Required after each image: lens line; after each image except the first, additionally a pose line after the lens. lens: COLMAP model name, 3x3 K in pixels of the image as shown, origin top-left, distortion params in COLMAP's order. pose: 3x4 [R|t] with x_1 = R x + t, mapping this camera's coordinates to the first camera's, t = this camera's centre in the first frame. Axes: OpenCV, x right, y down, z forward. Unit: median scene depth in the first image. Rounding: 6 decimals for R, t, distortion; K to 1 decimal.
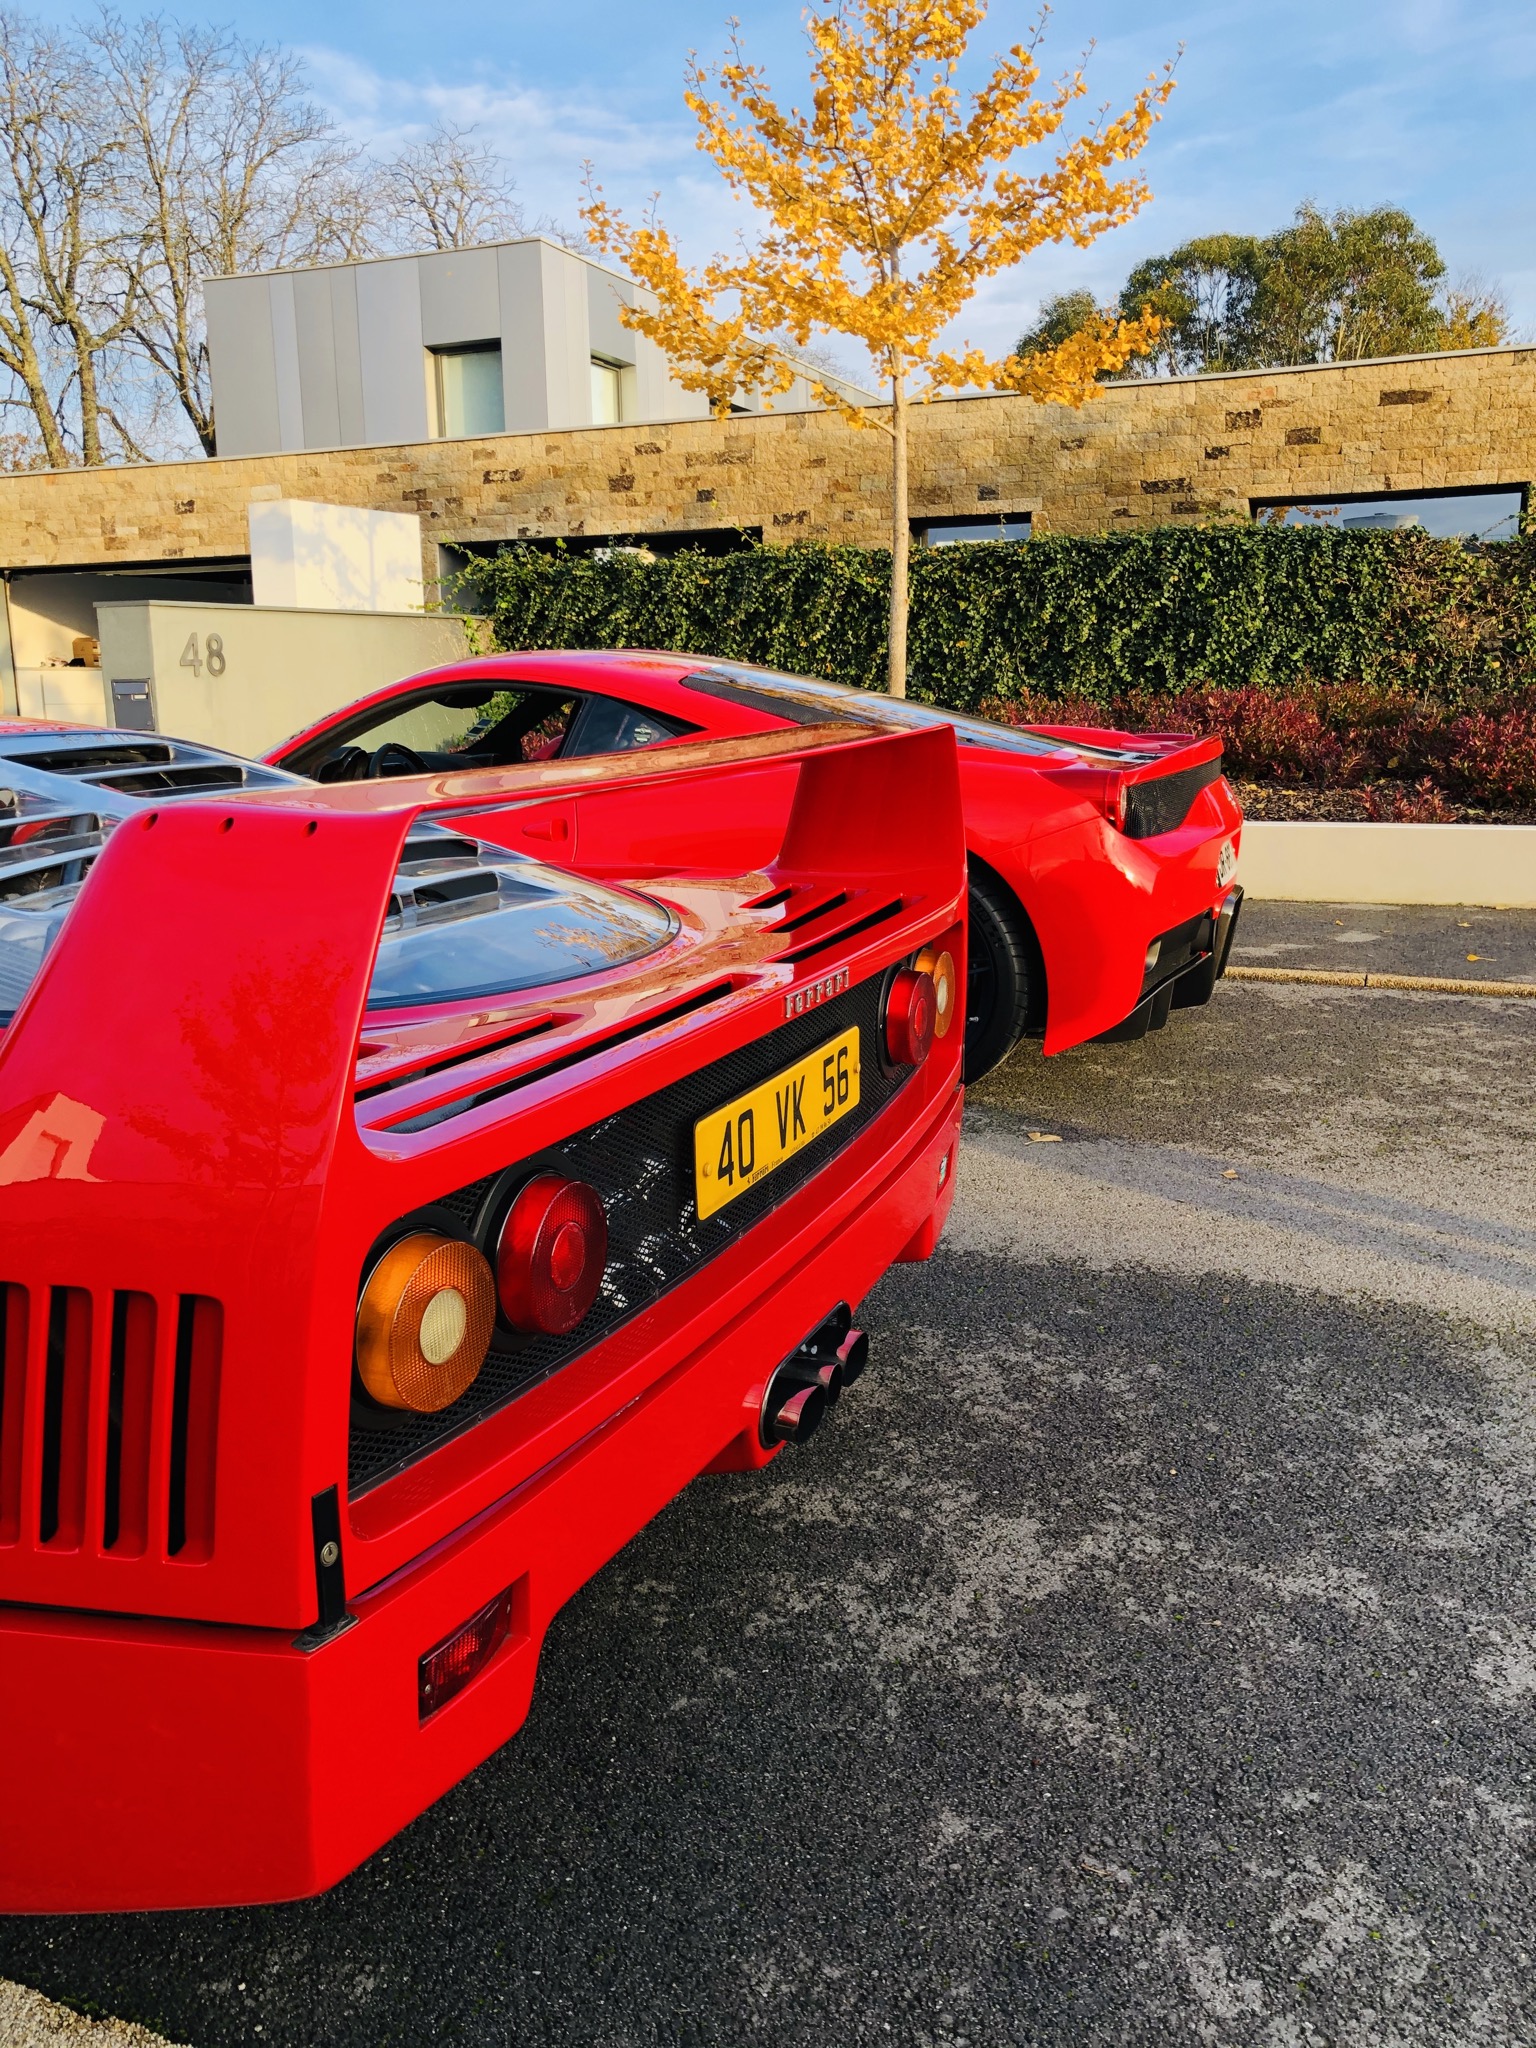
lens RADIAL K [[1664.1, 0, 765.6], [0, 1664.1, 1008.6], [0, 0, 1]] dist [0.033052, -0.030191]
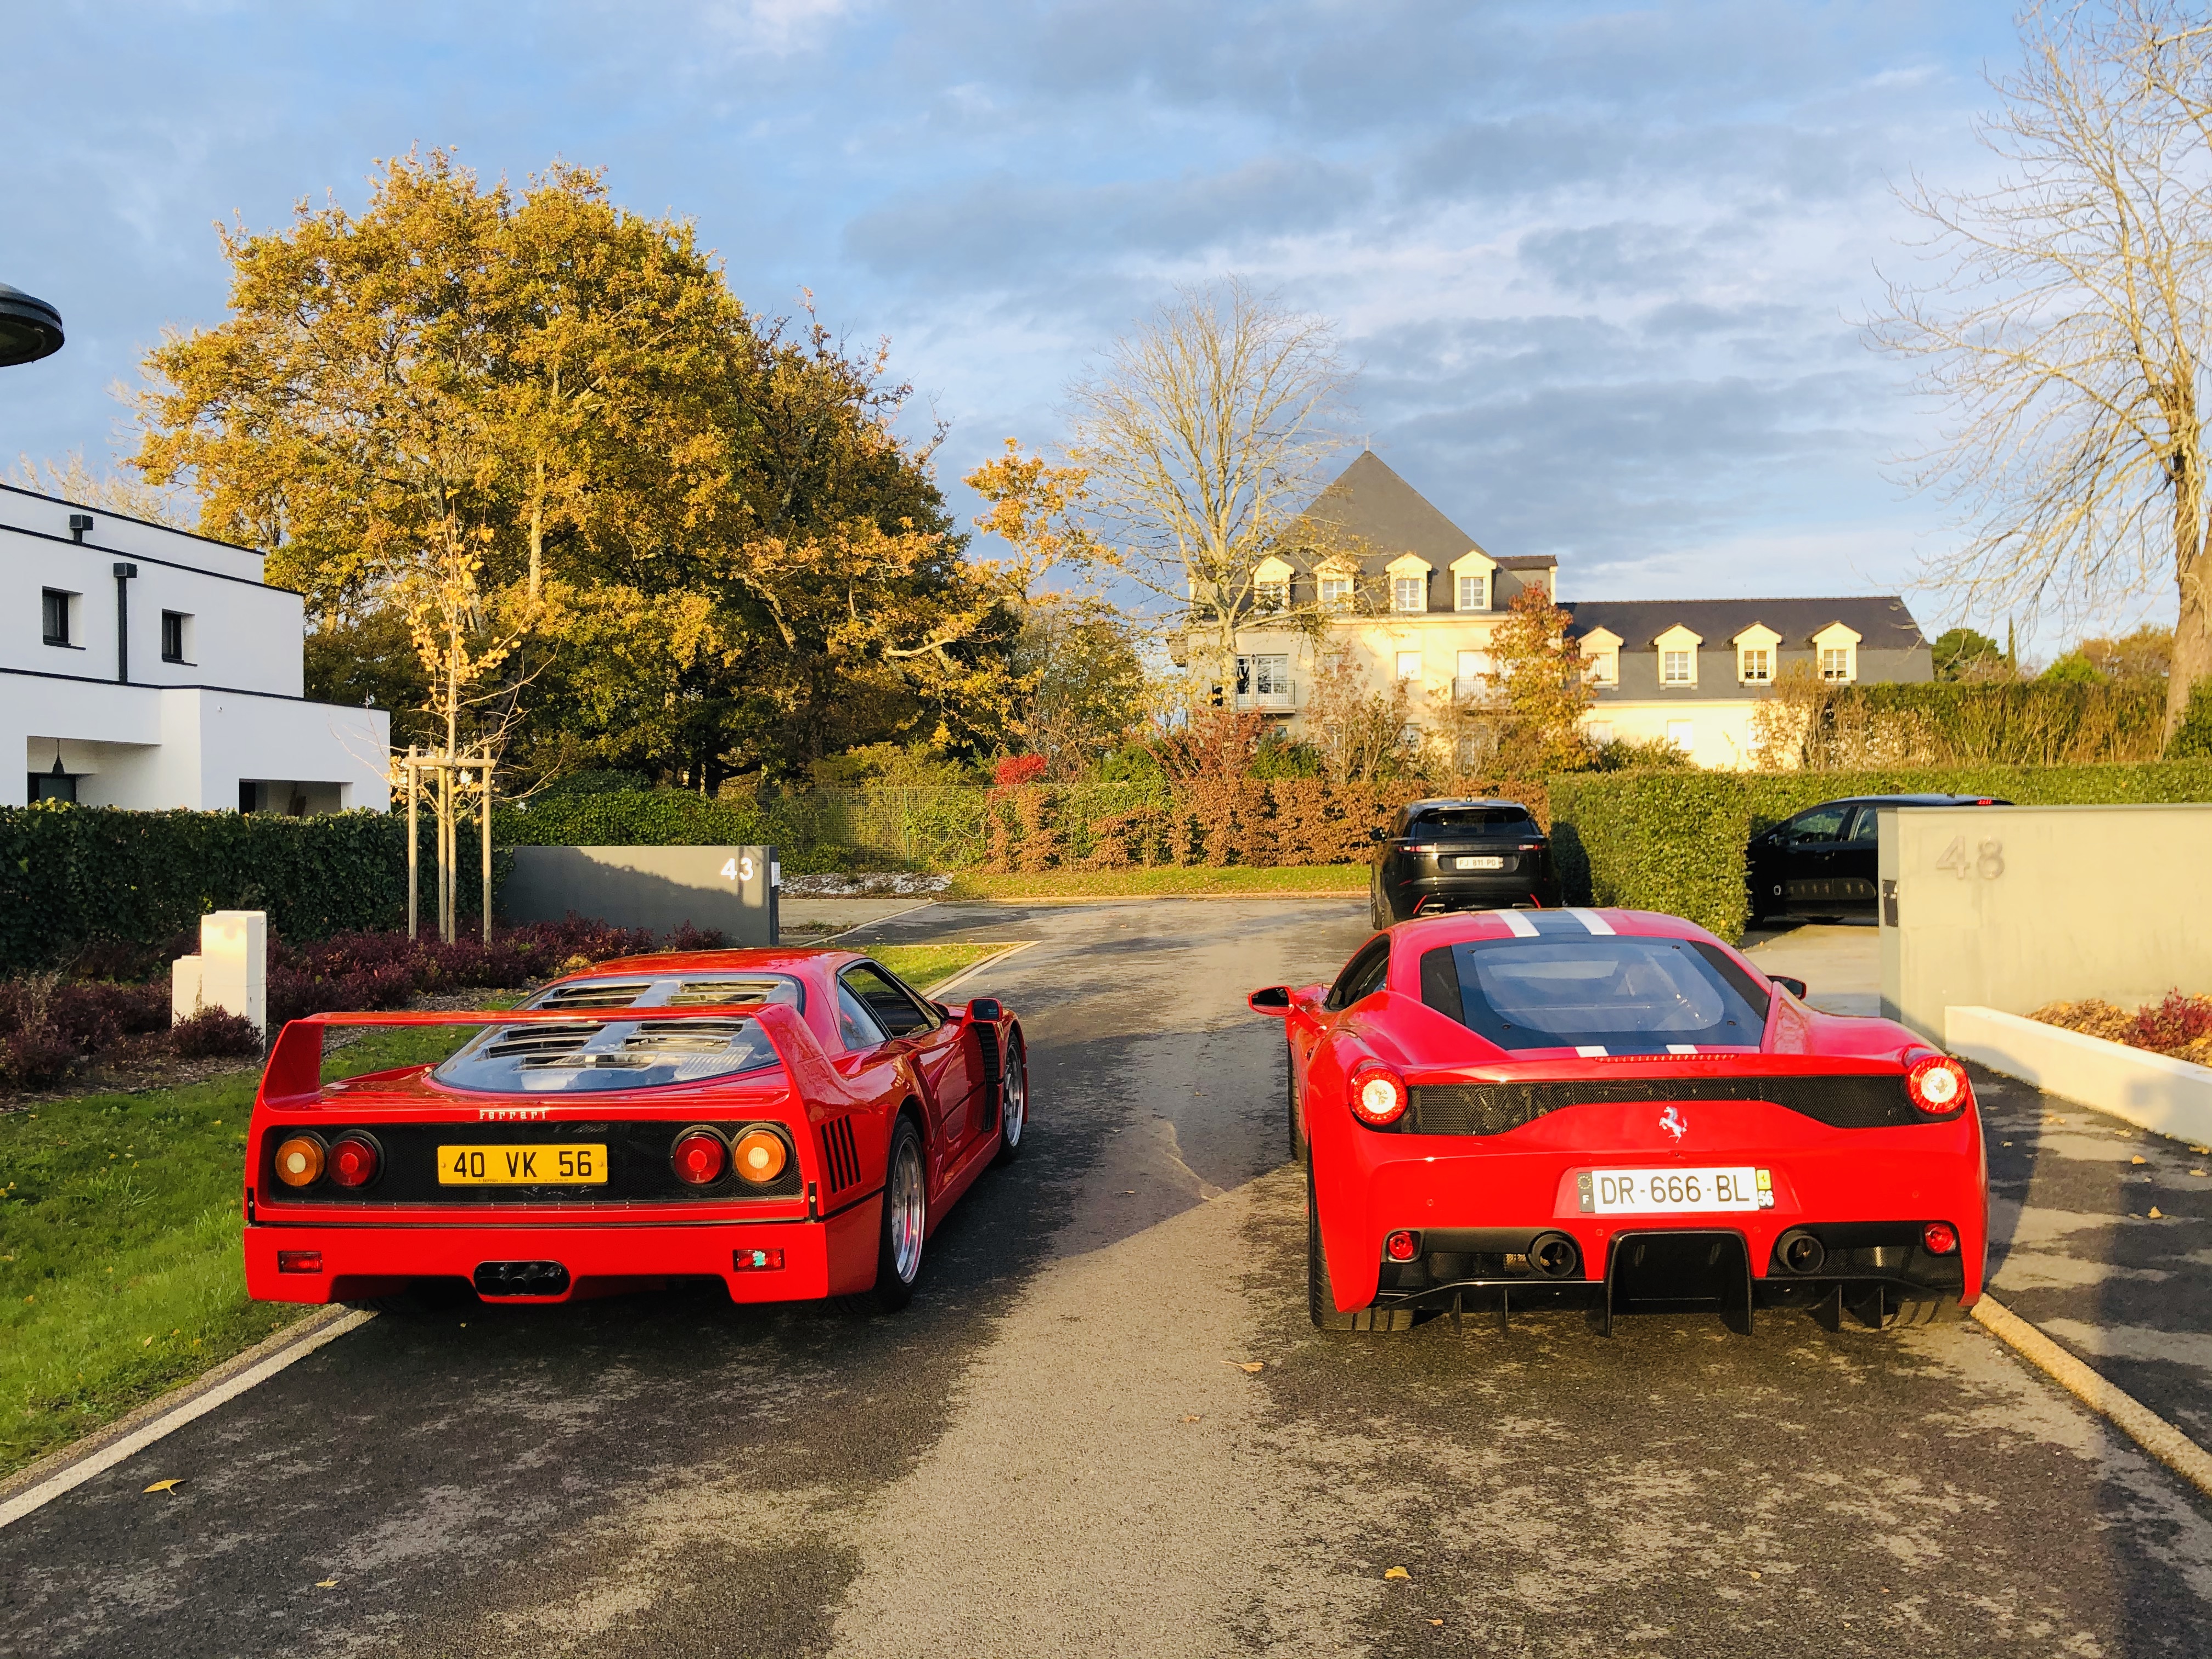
lens RADIAL K [[1797.3, 0, 1108.8], [0, 1797.3, 833.5], [0, 0, 1]] dist [0.033052, -0.030191]
pose [[0.273092, 0.013811, -0.961889, 2.108748], [-0.173190, 0.984265, -0.035038, -0.359117], [0.946270, 0.176158, 0.271187, 0.756142]]
